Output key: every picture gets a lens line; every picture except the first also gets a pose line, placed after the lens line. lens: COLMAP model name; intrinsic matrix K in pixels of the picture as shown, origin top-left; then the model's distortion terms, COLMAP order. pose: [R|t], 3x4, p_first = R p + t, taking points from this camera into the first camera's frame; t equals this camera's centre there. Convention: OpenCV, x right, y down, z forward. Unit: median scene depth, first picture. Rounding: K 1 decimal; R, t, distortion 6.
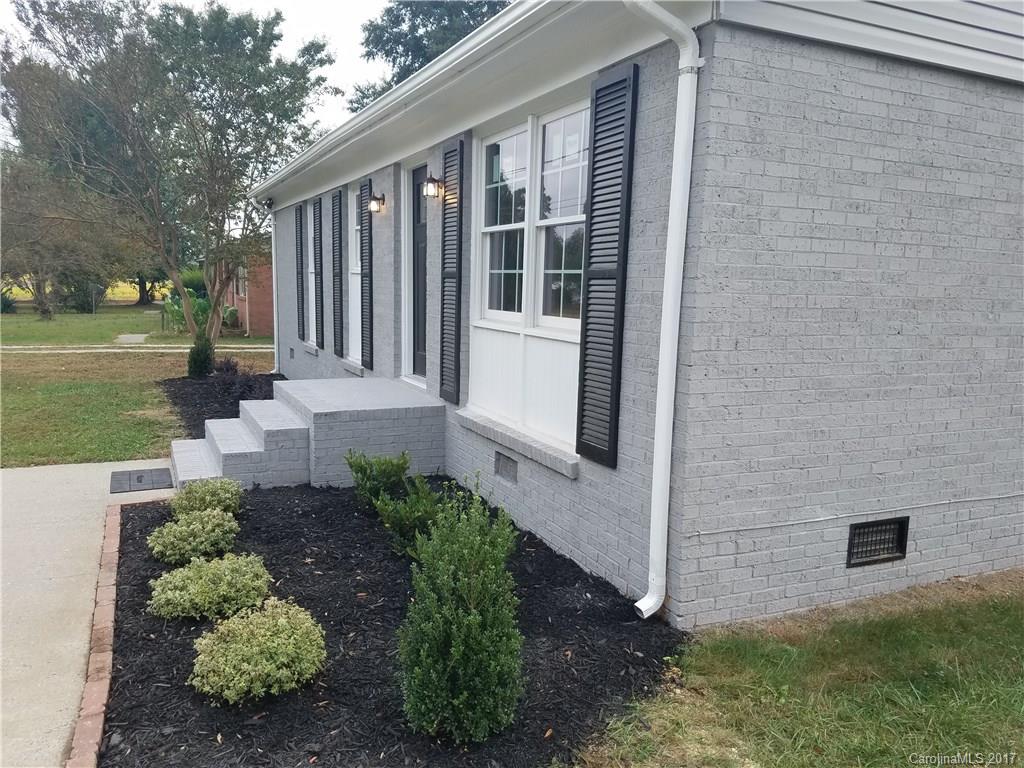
lens RADIAL K [[815.4, 0, 512.0], [0, 815.4, 384.0], [0, 0, 1]] dist [0.195844, -0.332604]
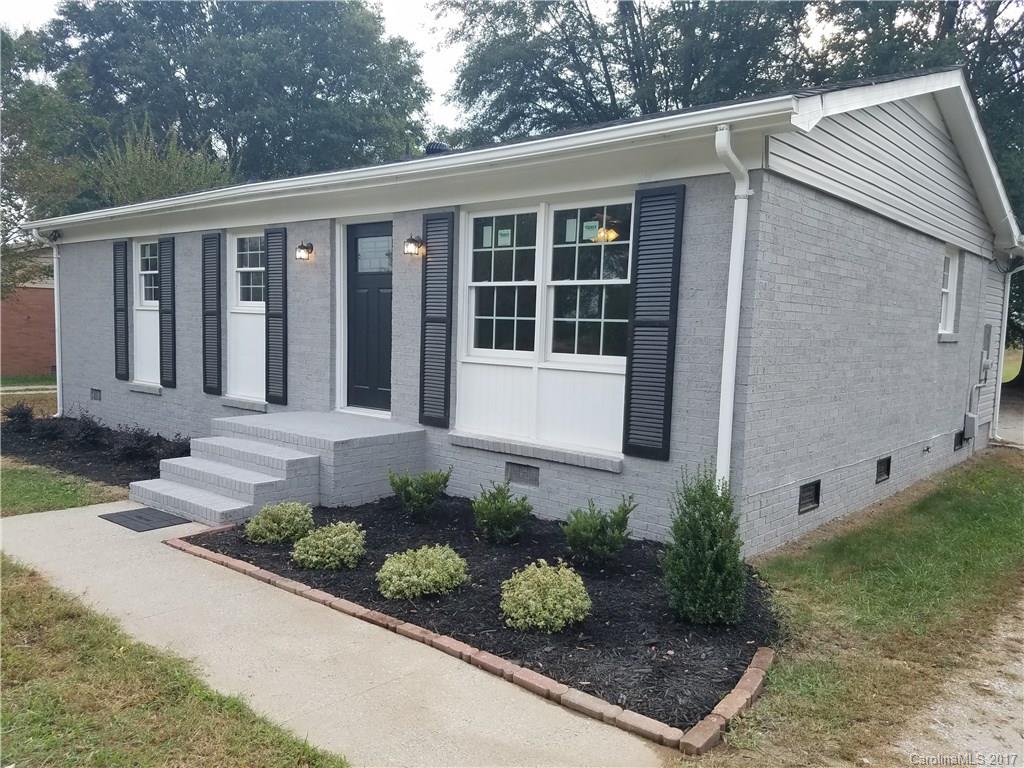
lens RADIAL K [[815.4, 0, 512.0], [0, 815.4, 384.0], [0, 0, 1]] dist [0.195844, -0.332604]
pose [[0.913411, -0.030951, 0.405861, -0.545954], [0.046413, 0.998521, -0.028307, -0.000747], [-0.404385, 0.044693, 0.913496, -0.153454]]
